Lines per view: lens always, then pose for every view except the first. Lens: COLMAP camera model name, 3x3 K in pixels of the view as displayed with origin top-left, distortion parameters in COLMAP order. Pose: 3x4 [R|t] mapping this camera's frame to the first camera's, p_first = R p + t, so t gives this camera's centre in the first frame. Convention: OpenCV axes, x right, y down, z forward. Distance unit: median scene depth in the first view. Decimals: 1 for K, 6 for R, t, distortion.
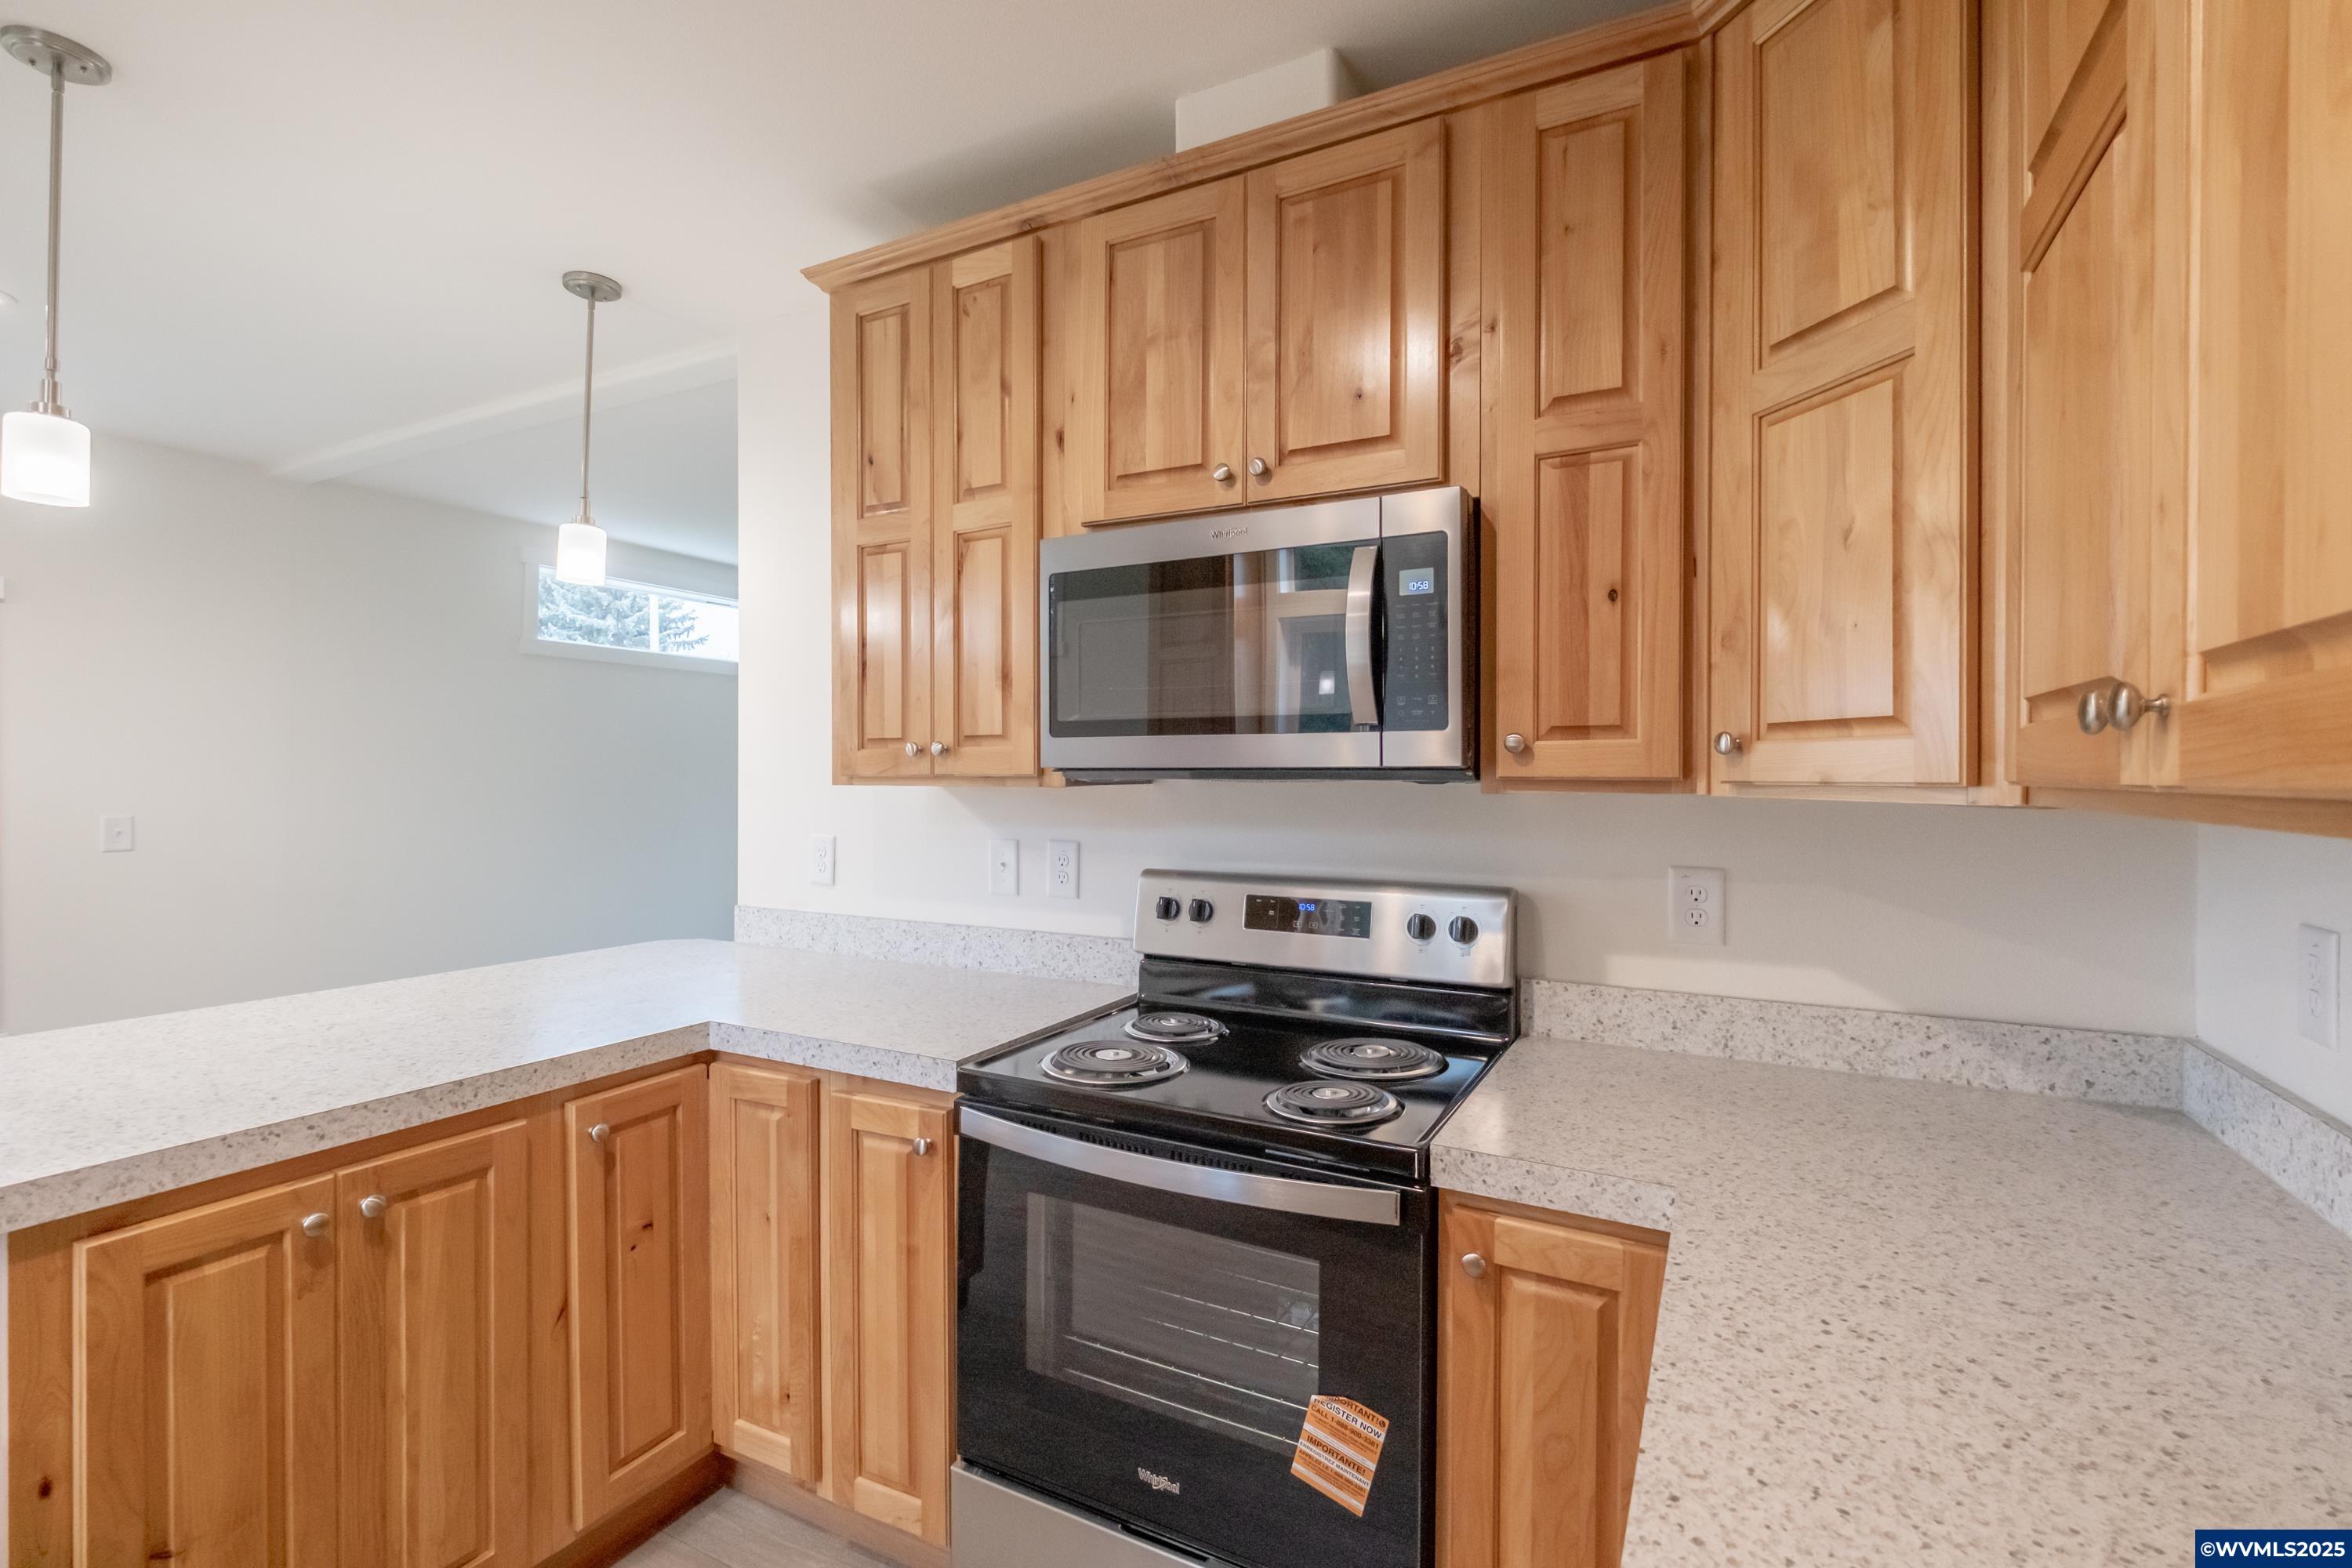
lens RADIAL K [[1026.0, 0, 1171.8], [0, 1026.0, 779.2], [0, 0, 1]] dist [0.006368, -0.005300]
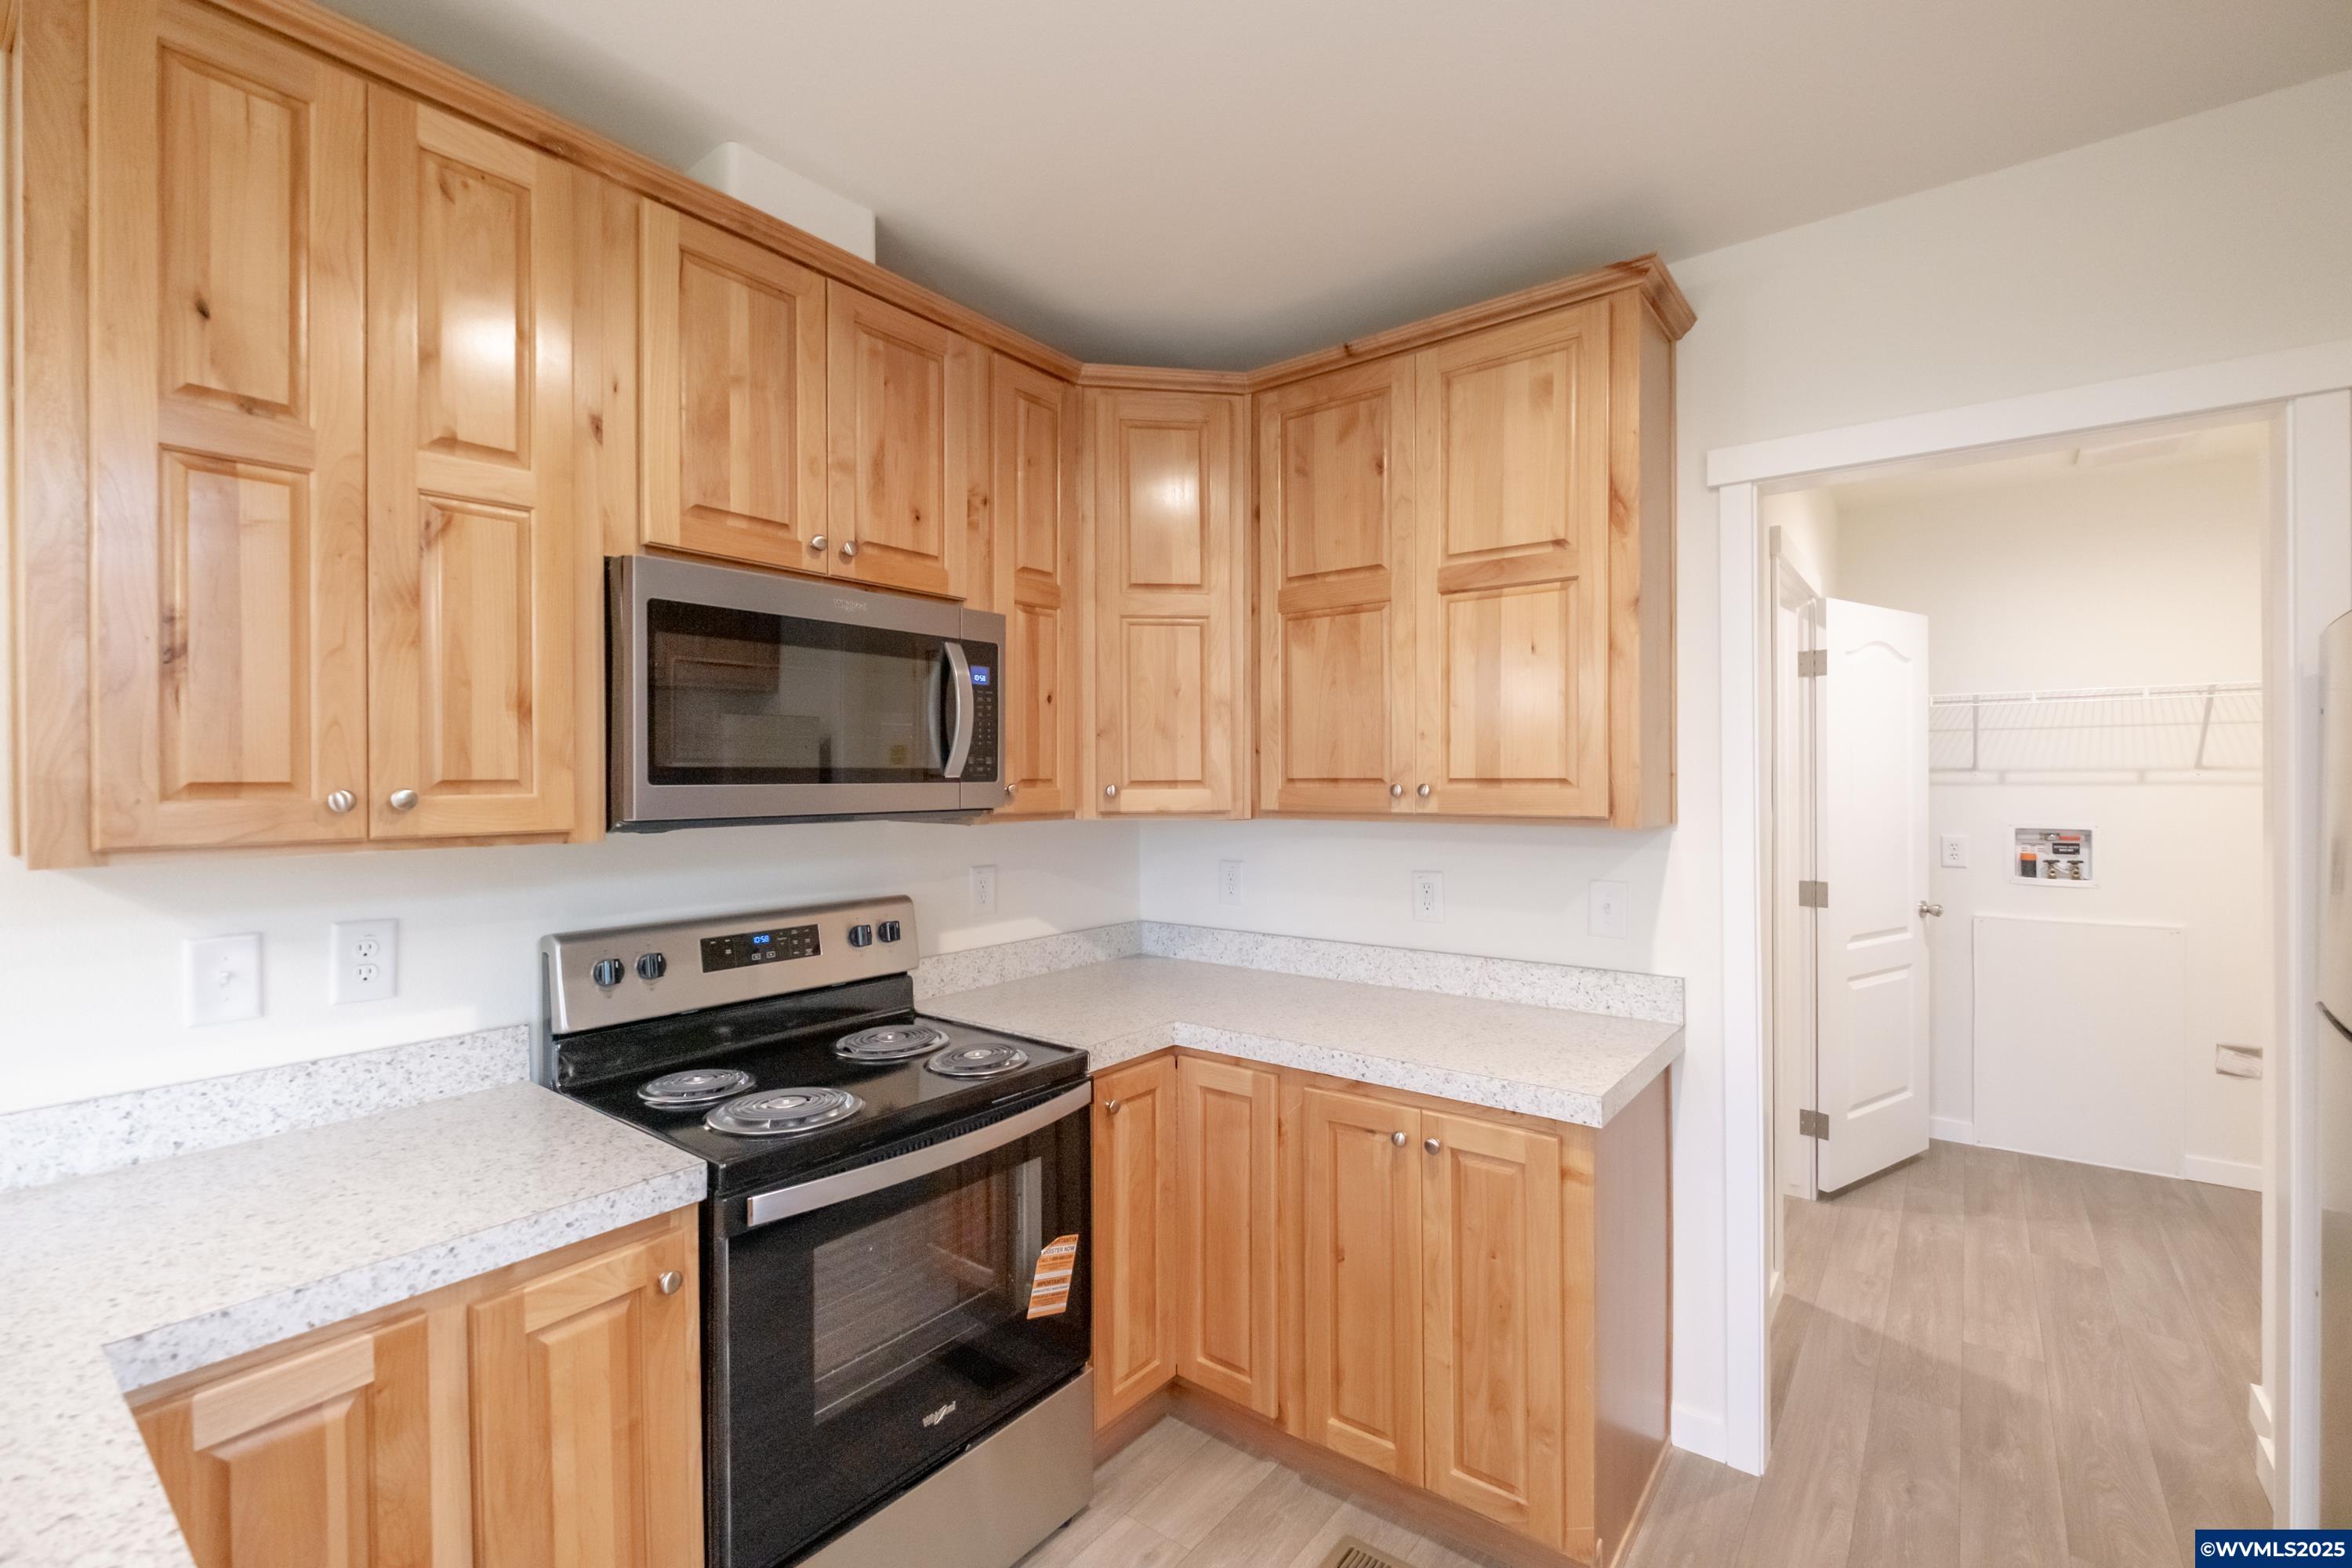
lens RADIAL K [[1026.0, 0, 1189.1], [0, 1026.0, 783.7], [0, 0, 1]] dist [0.006368, -0.005300]
pose [[0.169062, -0.007029, 0.985580, -0.952066], [0.010620, 0.999930, 0.005309, -0.043442], [-0.985548, 0.009570, 0.169125, 0.425064]]
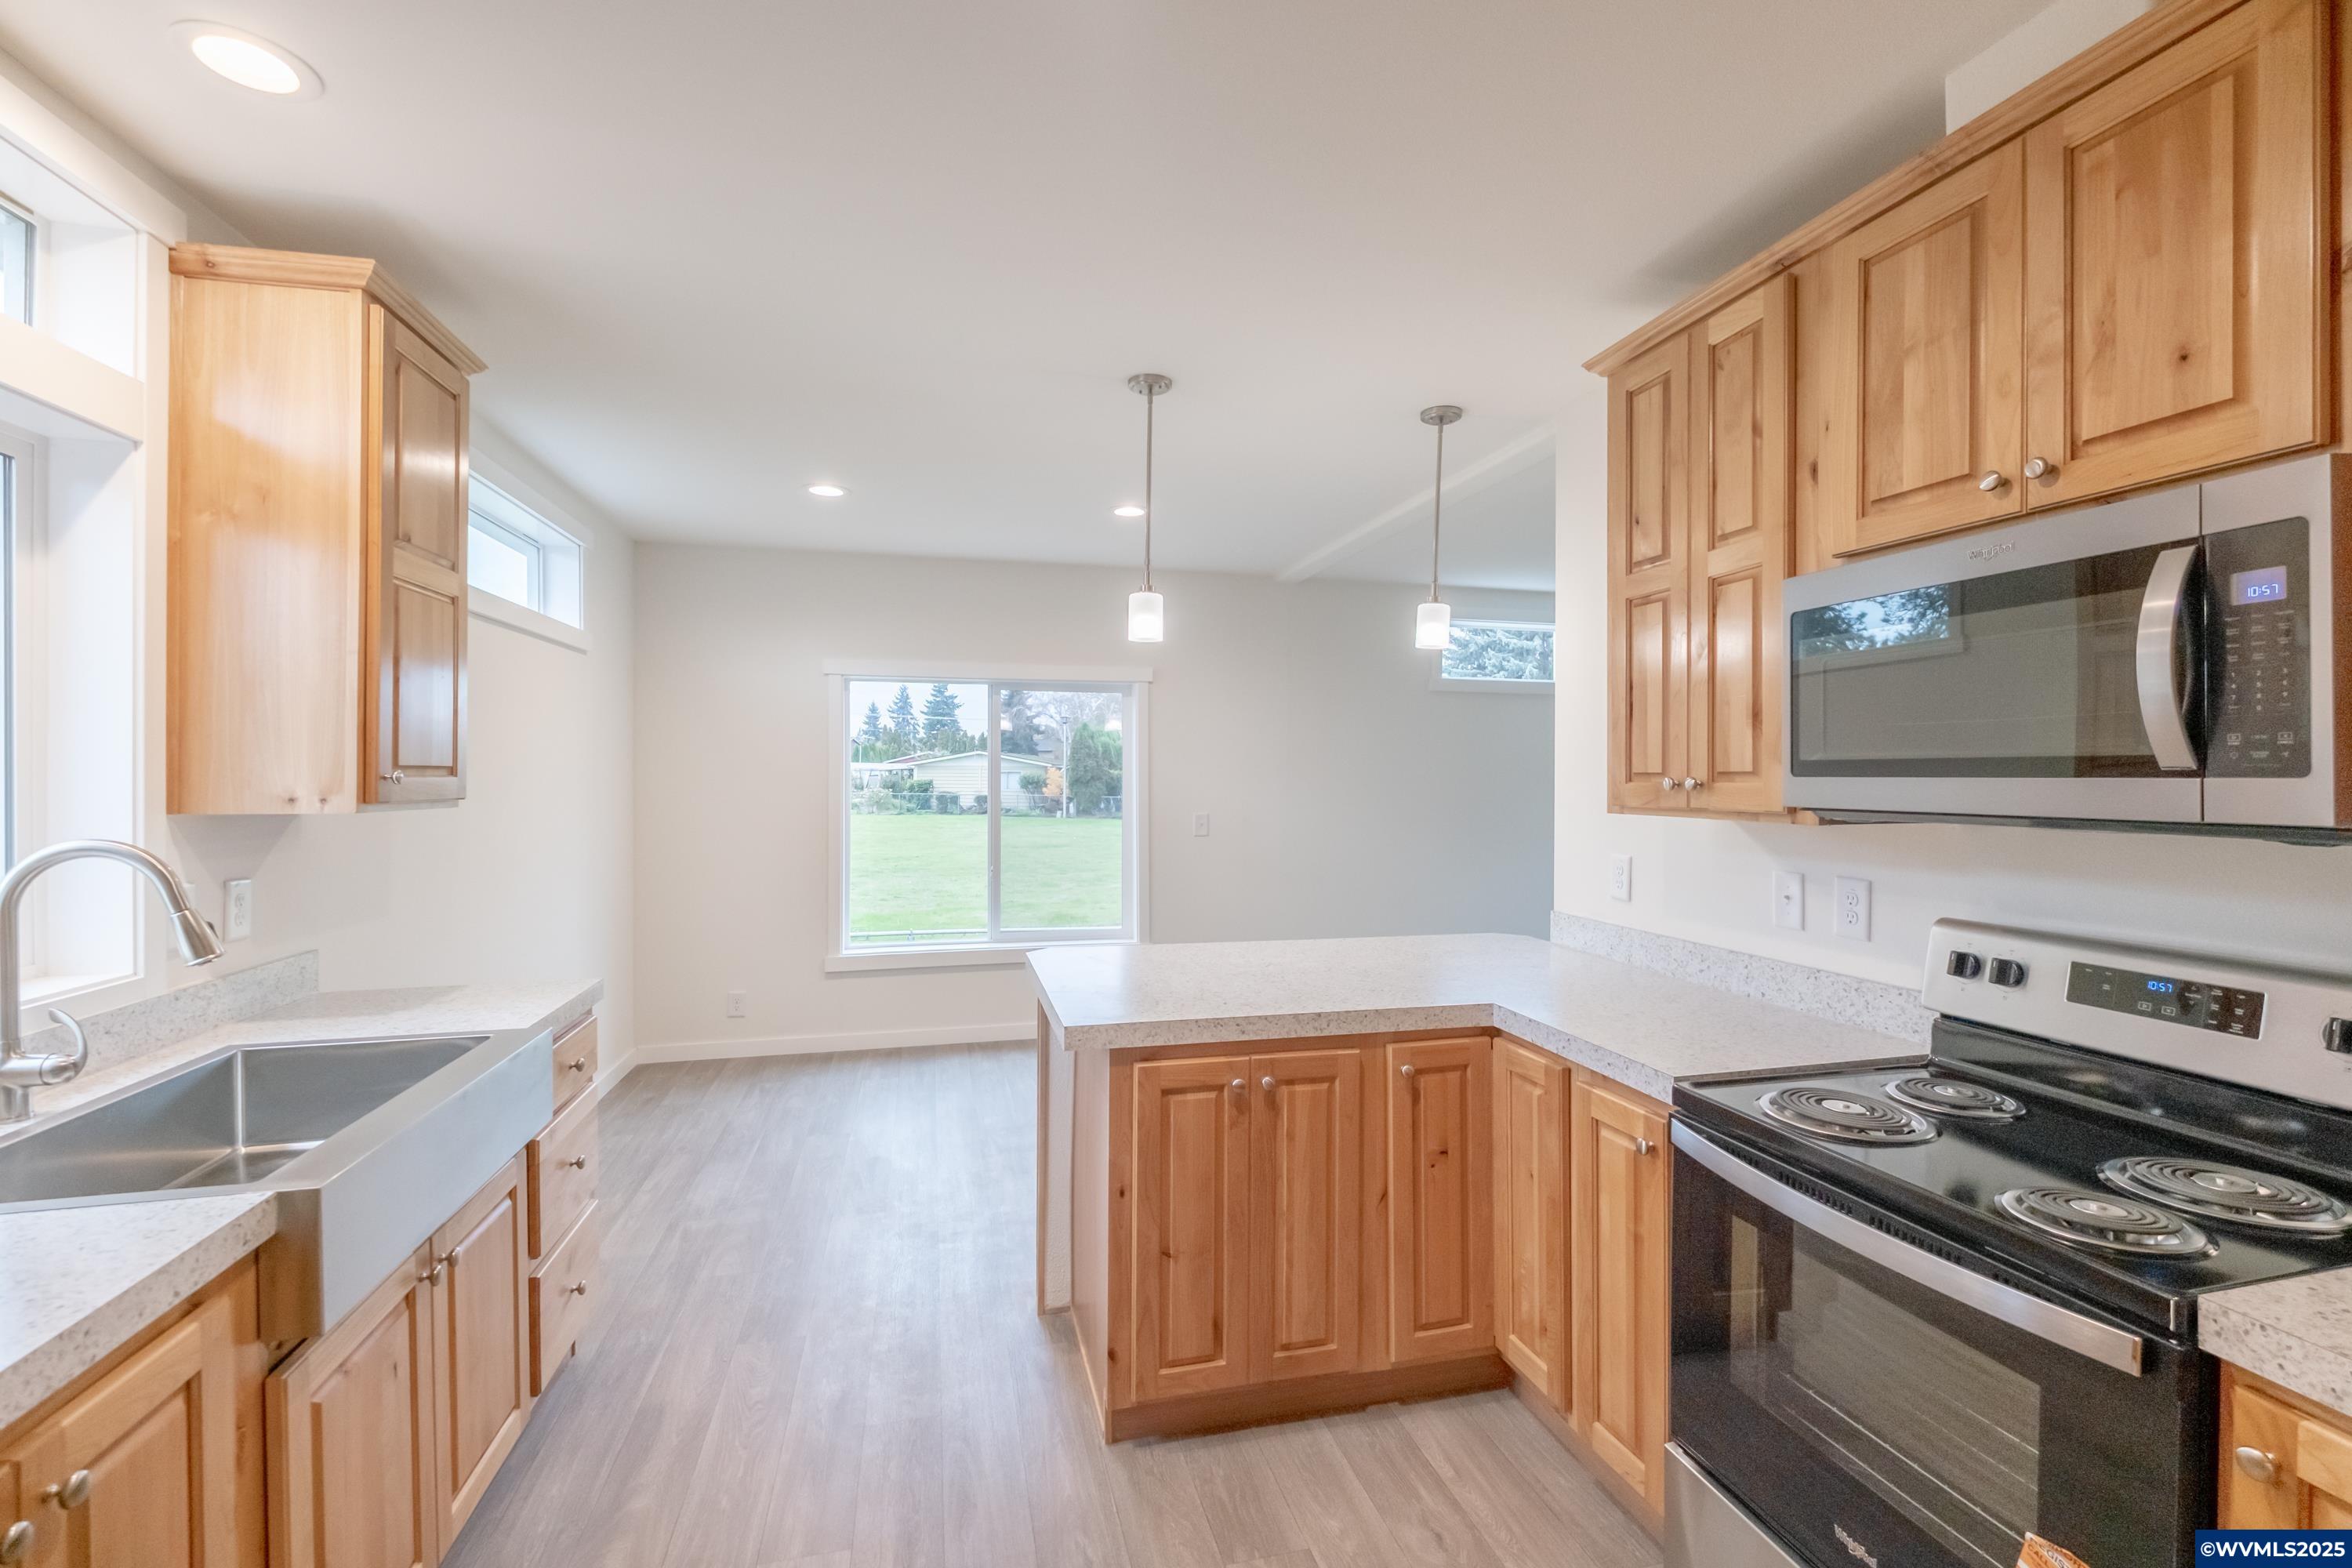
lens RADIAL K [[1026.0, 0, 1213.1], [0, 1026.0, 779.4], [0, 0, 1]] dist [0.006368, -0.005300]
pose [[0.680031, 0.006215, -0.733157, 0.243715], [-0.006377, 0.999976, 0.002562, -0.038773], [0.733156, 0.002933, 0.680054, -0.096449]]
